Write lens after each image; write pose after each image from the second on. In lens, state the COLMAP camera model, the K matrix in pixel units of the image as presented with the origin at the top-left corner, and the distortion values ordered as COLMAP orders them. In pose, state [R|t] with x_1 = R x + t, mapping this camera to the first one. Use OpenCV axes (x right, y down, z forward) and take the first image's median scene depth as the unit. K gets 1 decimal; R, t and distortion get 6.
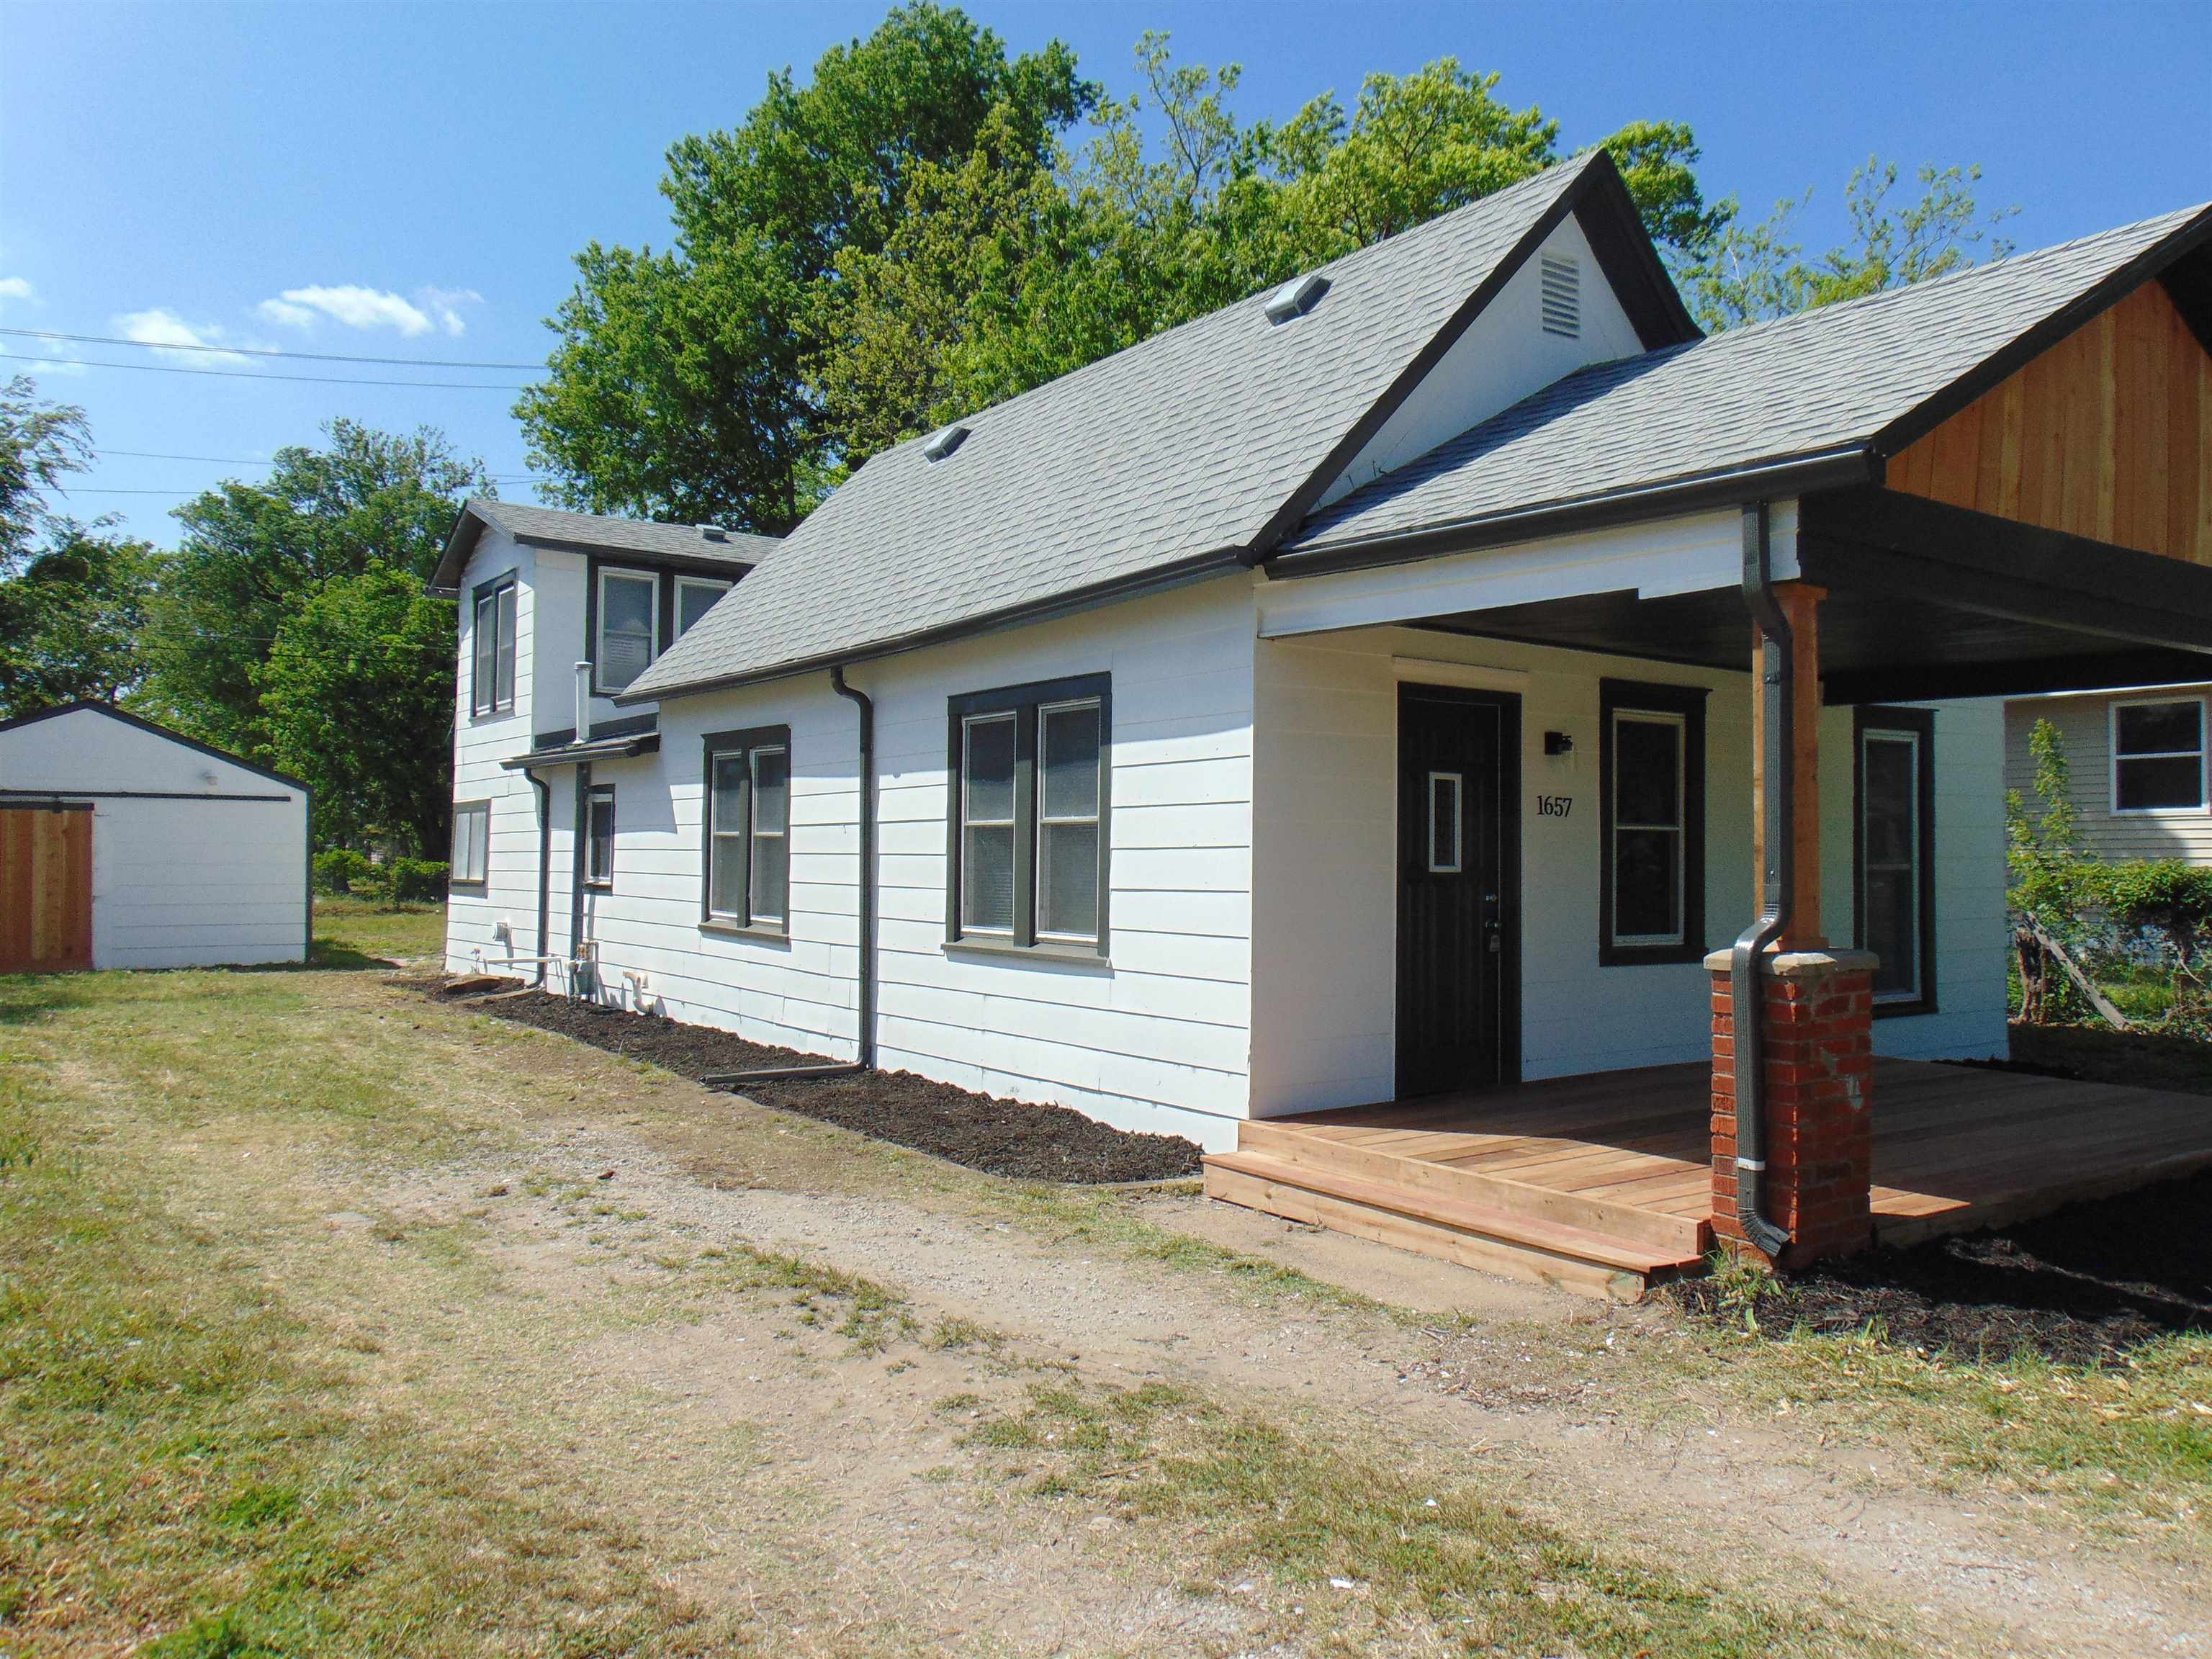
lens RADIAL K [[1656.8, 0, 1100.5], [0, 1656.8, 838.0], [0, 0, 1]] dist [-0.031145, 0.071046]
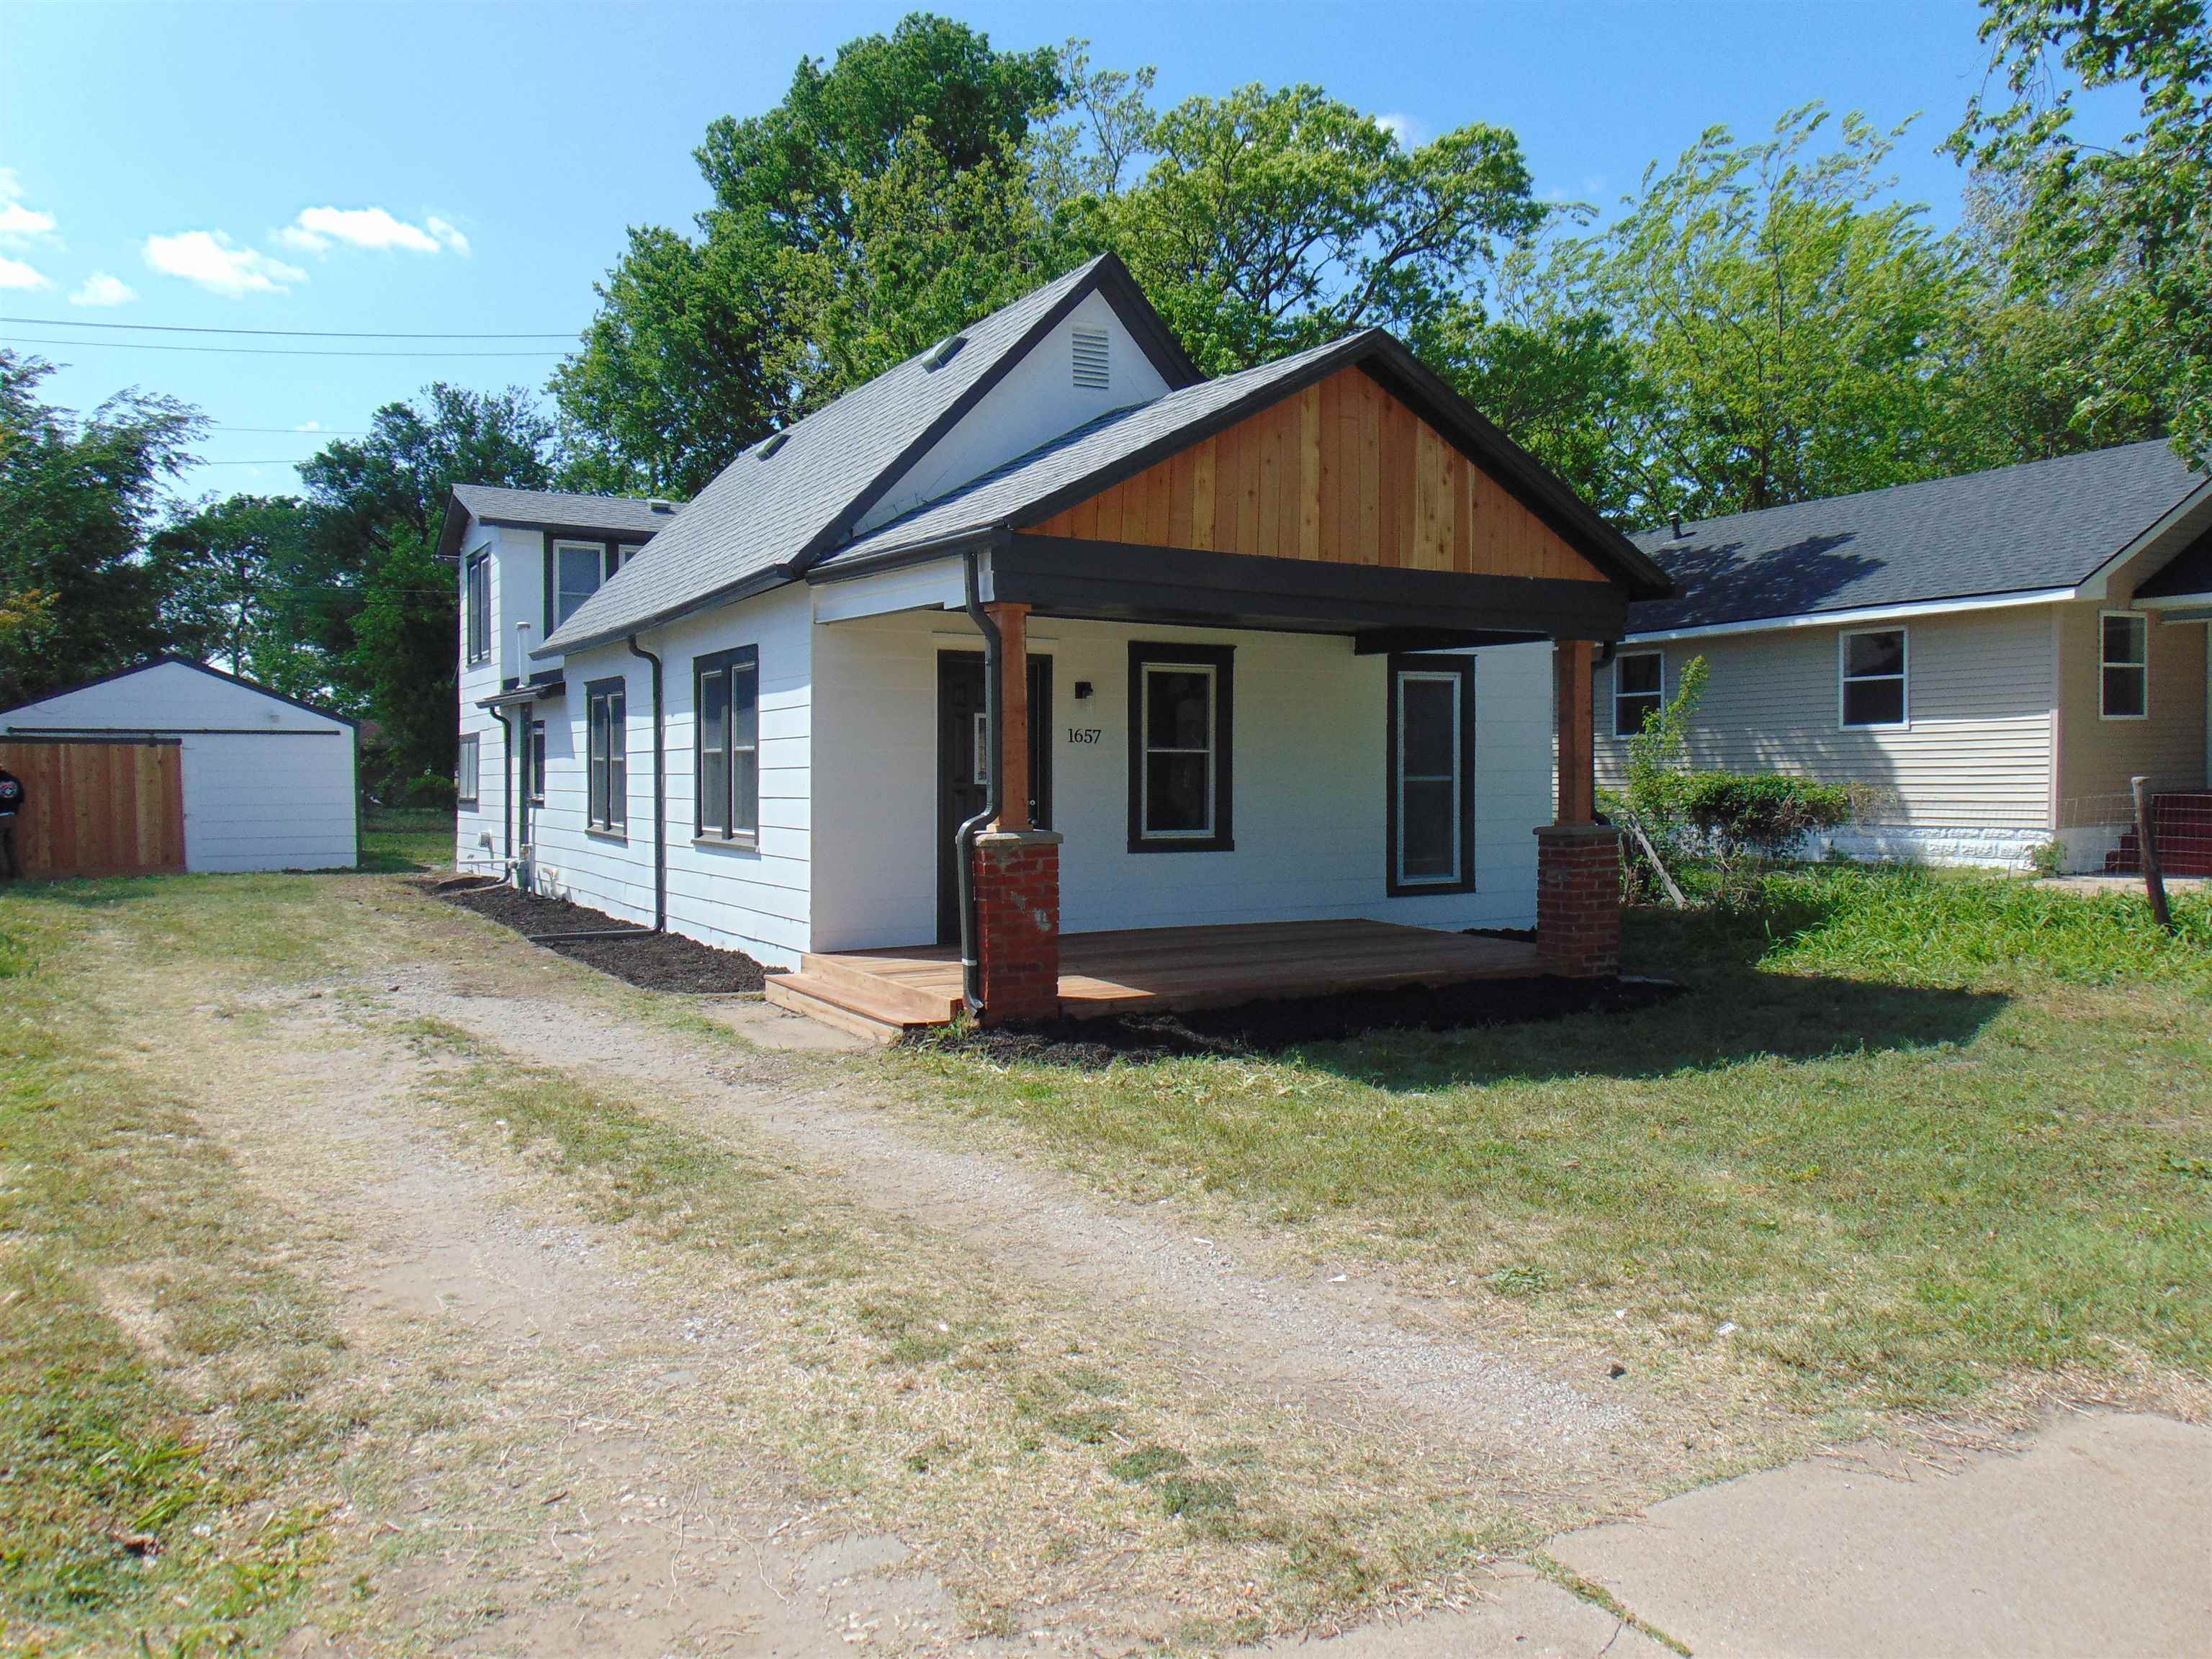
lens RADIAL K [[1656.8, 0, 1072.7], [0, 1656.8, 821.8], [0, 0, 1]] dist [-0.031145, 0.071046]
pose [[0.995193, -0.005505, -0.097776, 0.327126], [0.009385, 0.999185, 0.039268, -0.001646], [0.097480, -0.039997, 0.994433, -0.307513]]
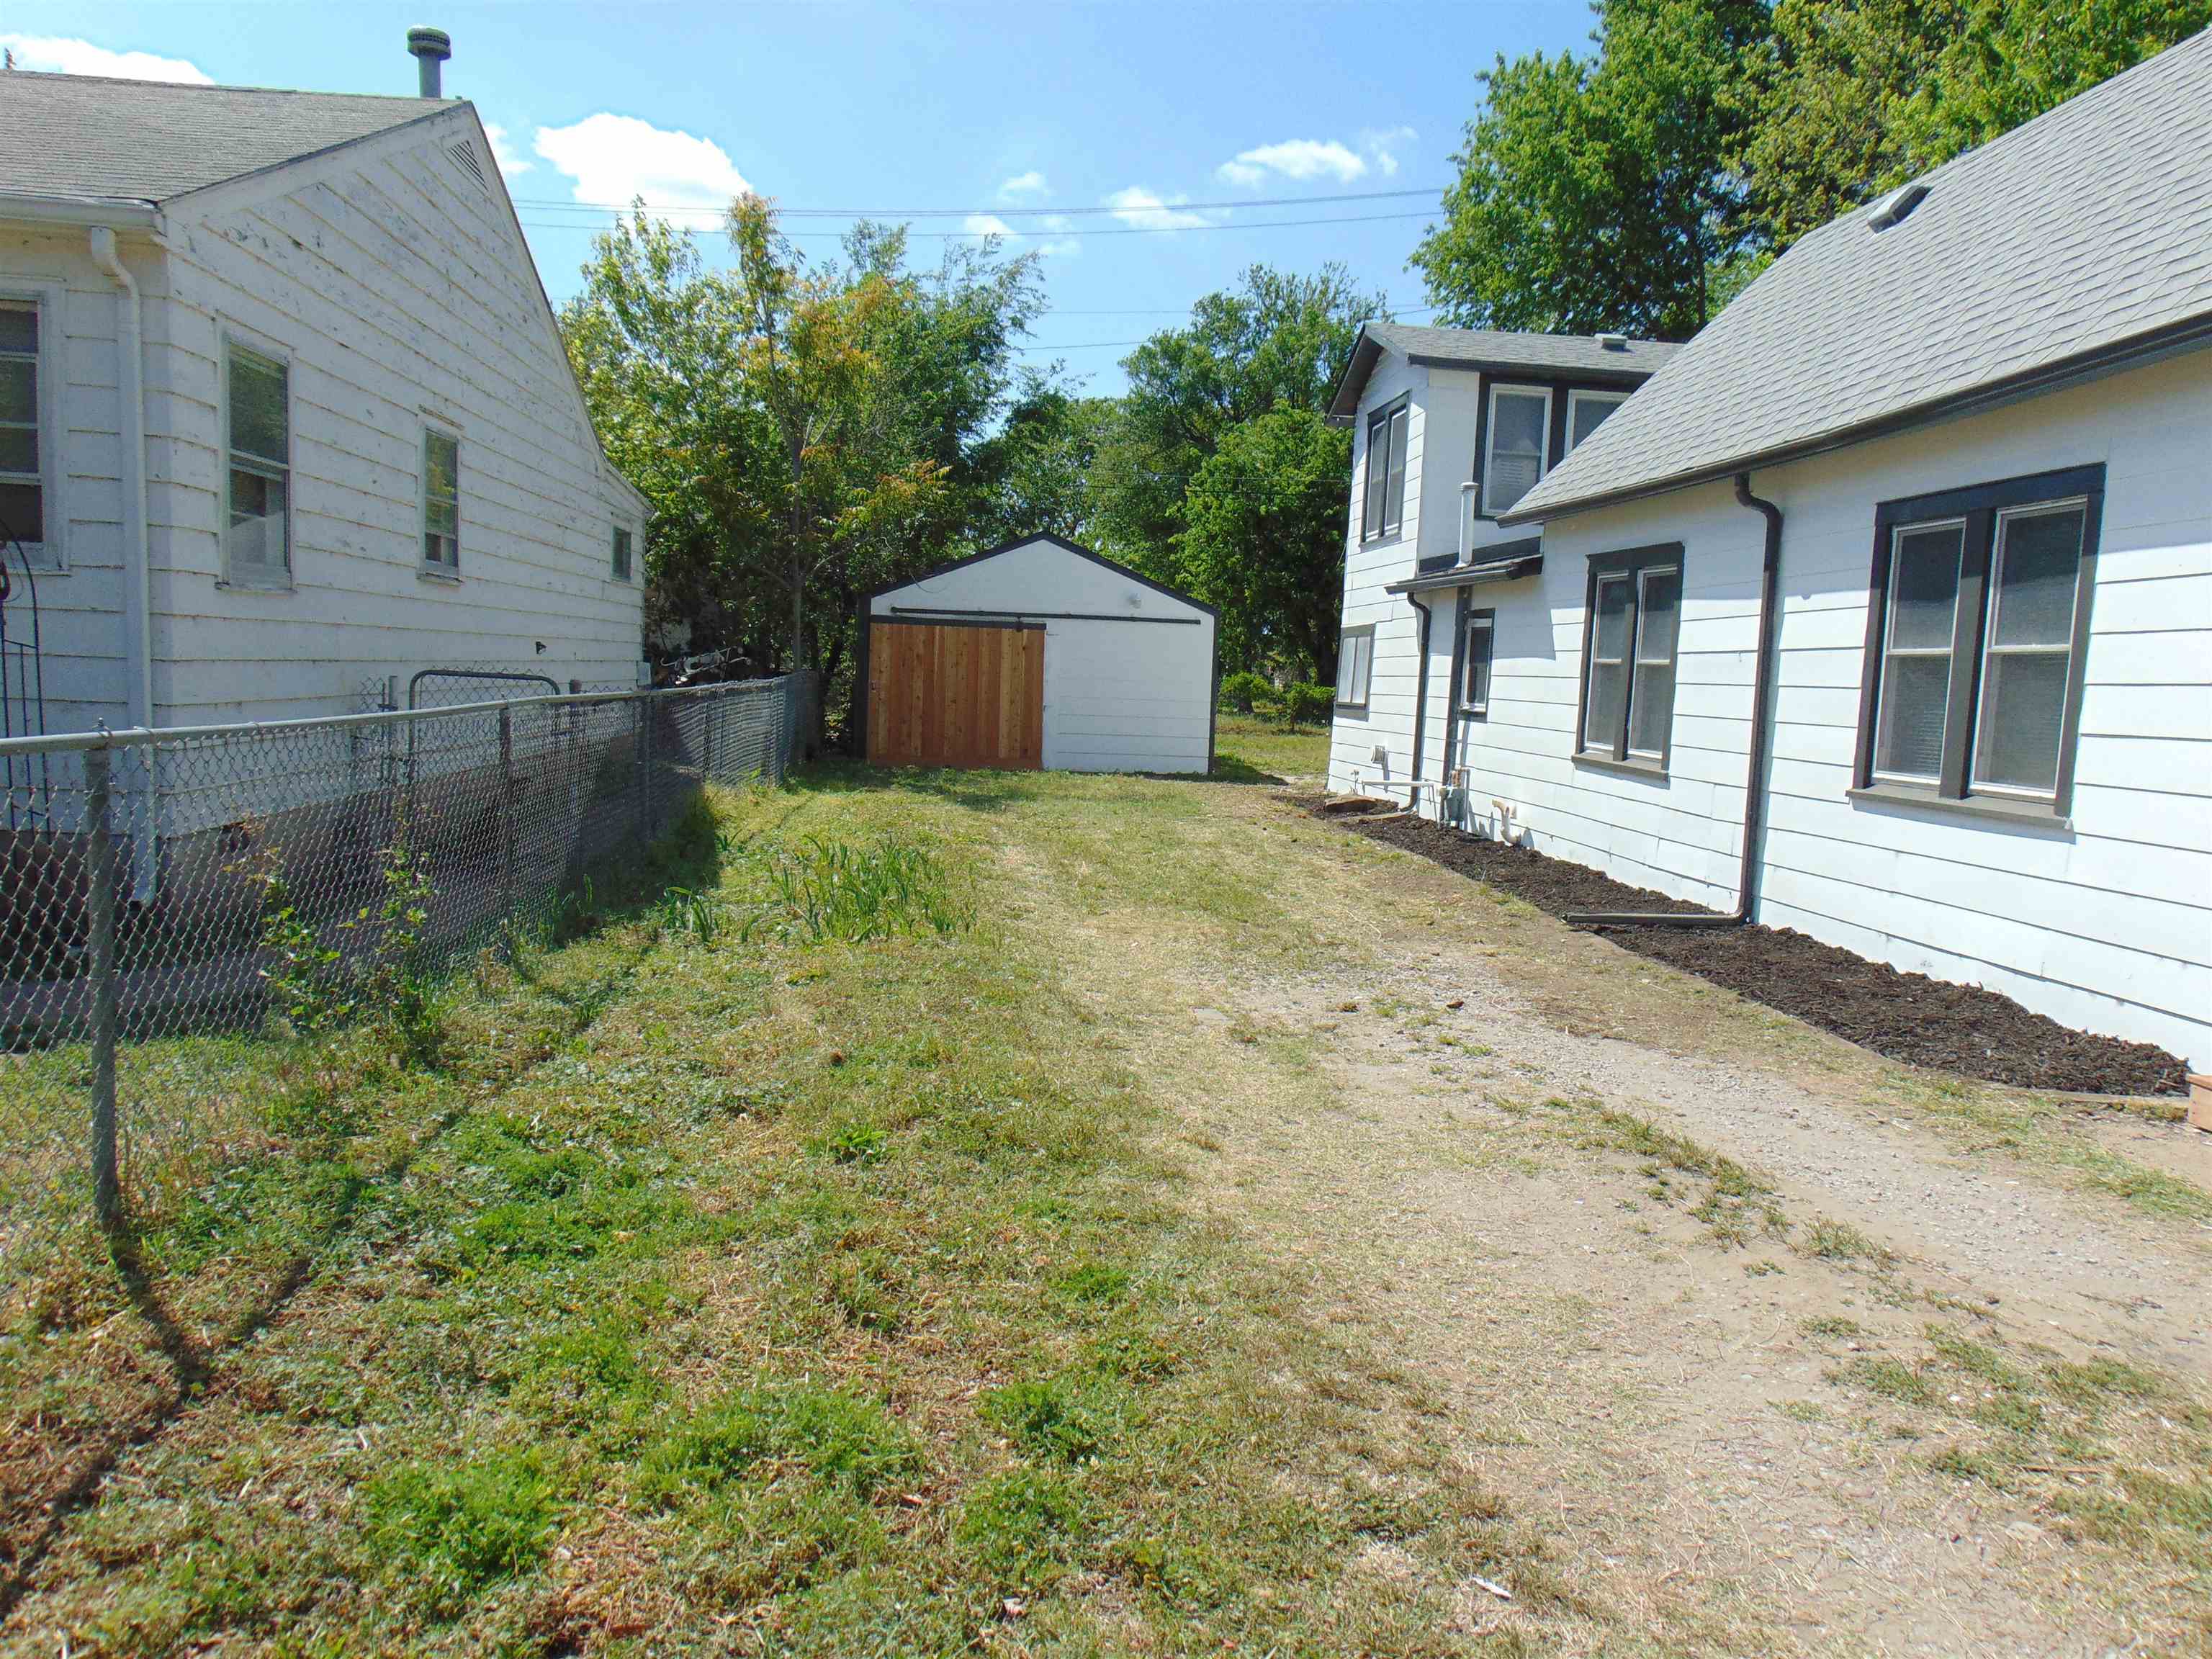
lens RADIAL K [[1656.8, 0, 1107.6], [0, 1656.8, 837.9], [0, 0, 1]] dist [-0.031145, 0.071046]
pose [[0.868627, 0.076247, -0.489564, -0.005672], [-0.027342, 0.993959, 0.106292, 0.006289], [0.494711, -0.078942, 0.865465, 0.044635]]
